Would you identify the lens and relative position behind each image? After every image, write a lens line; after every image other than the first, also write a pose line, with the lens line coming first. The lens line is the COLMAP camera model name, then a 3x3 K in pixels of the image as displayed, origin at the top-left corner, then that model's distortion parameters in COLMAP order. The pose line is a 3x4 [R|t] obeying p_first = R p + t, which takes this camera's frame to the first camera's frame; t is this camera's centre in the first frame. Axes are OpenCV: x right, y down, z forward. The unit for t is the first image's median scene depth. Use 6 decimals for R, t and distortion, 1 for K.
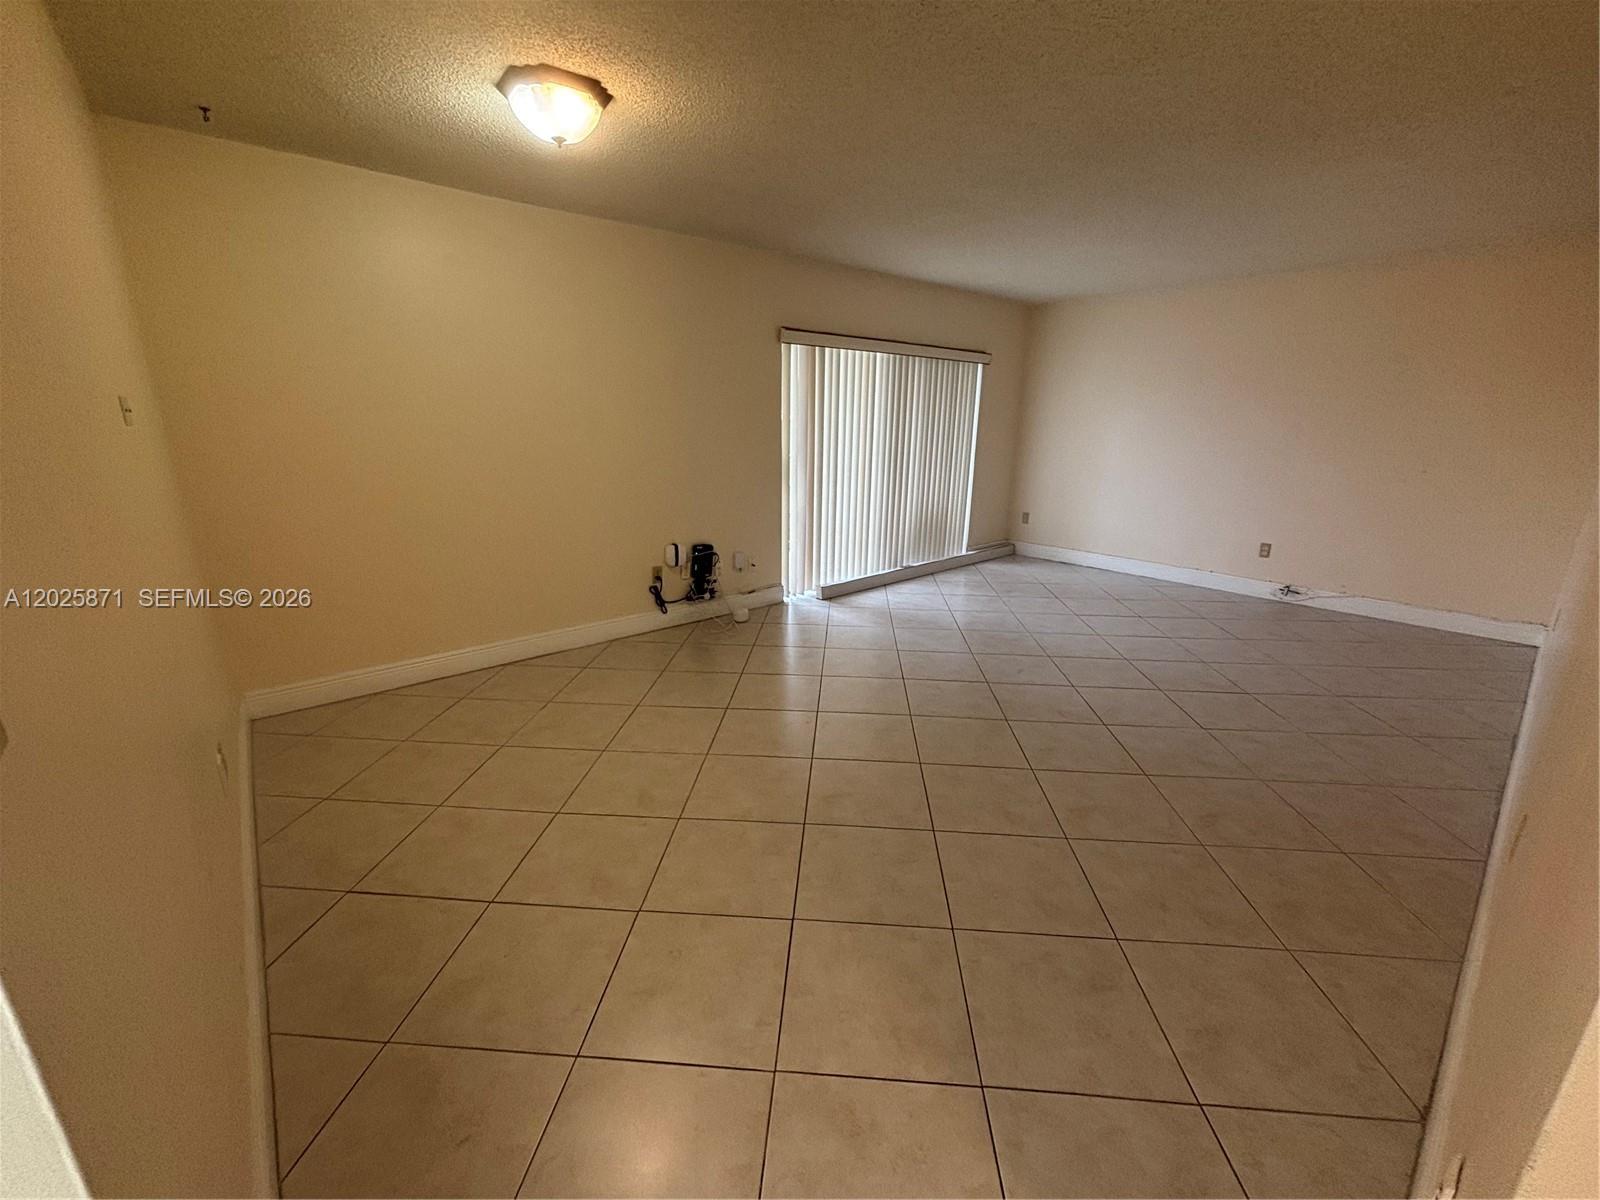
lens RADIAL K [[645.8, 0, 797.8], [0, 645.8, 592.6], [0, 0, 1]] dist [0.003564, 0.000319]
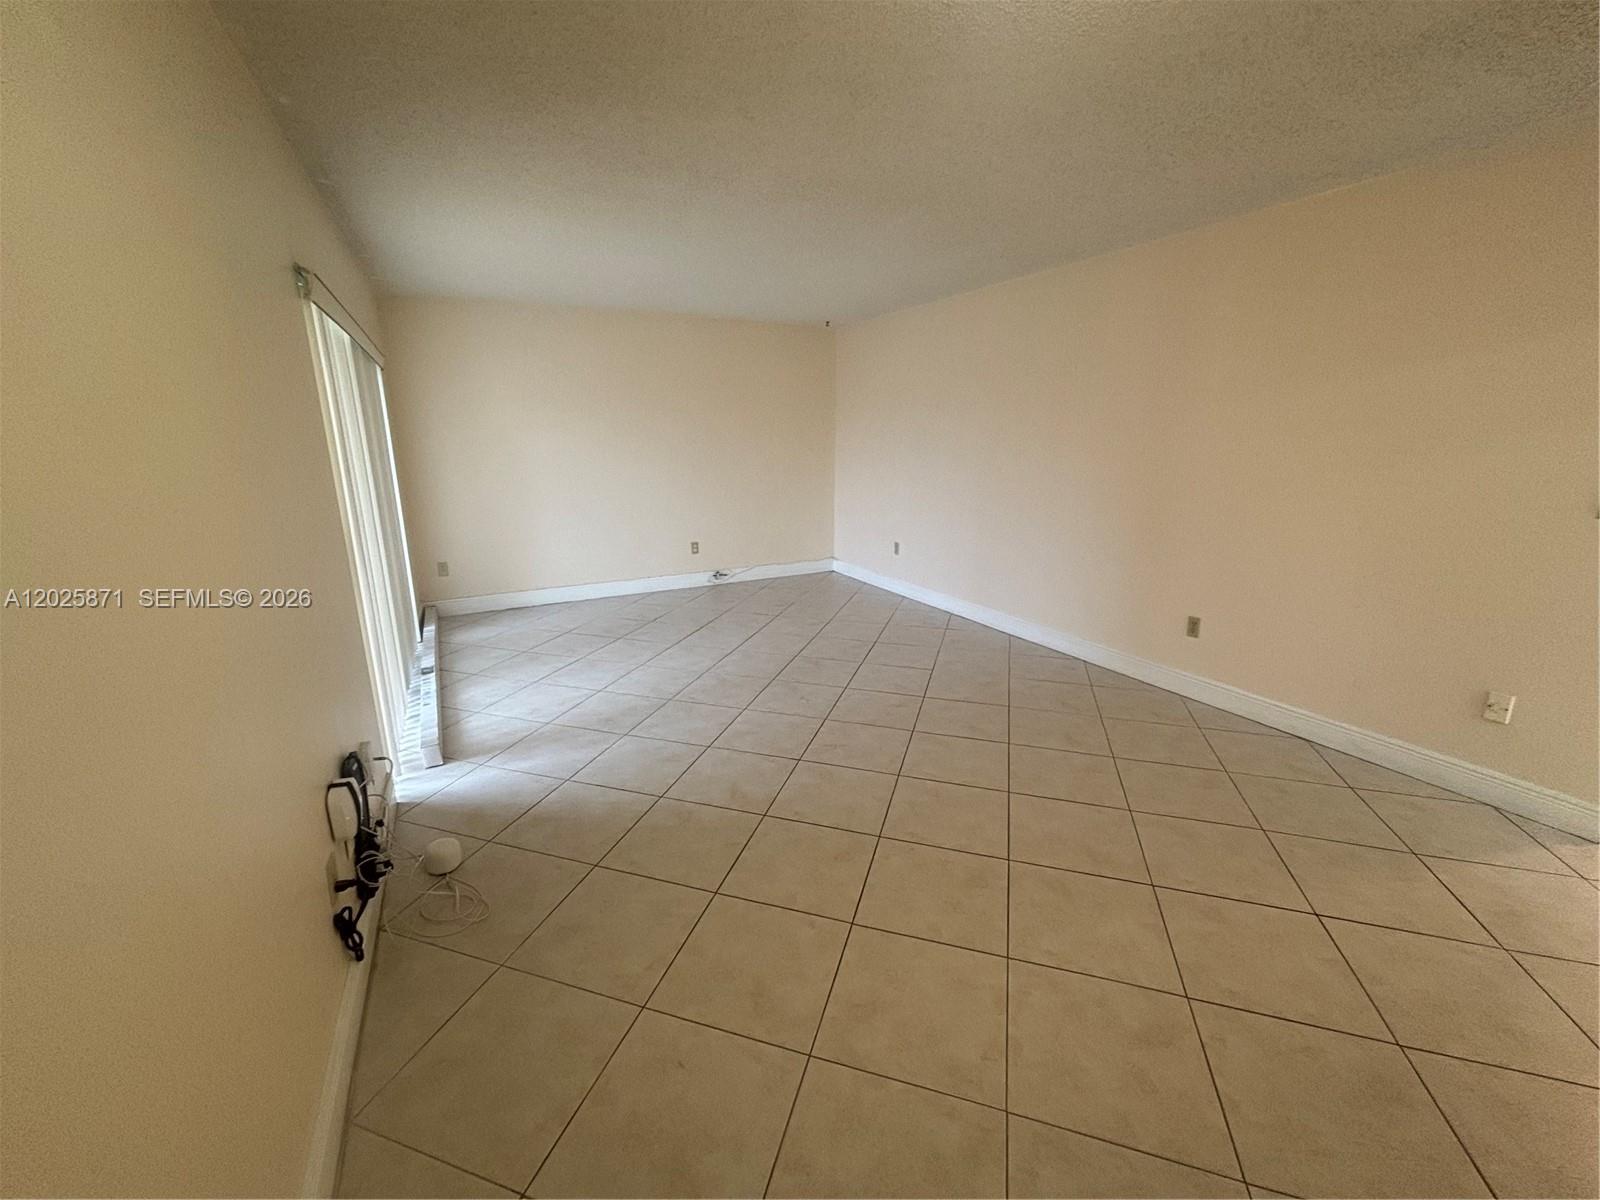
lens RADIAL K [[645.8, 0, 799.1], [0, 645.8, 599.7], [0, 0, 1]] dist [0.003564, 0.000319]
pose [[0.227016, -0.250143, 0.941219, -0.395061], [0.266067, 0.945615, 0.187138, -0.150405], [-0.936842, 0.207944, 0.281224, 0.513107]]
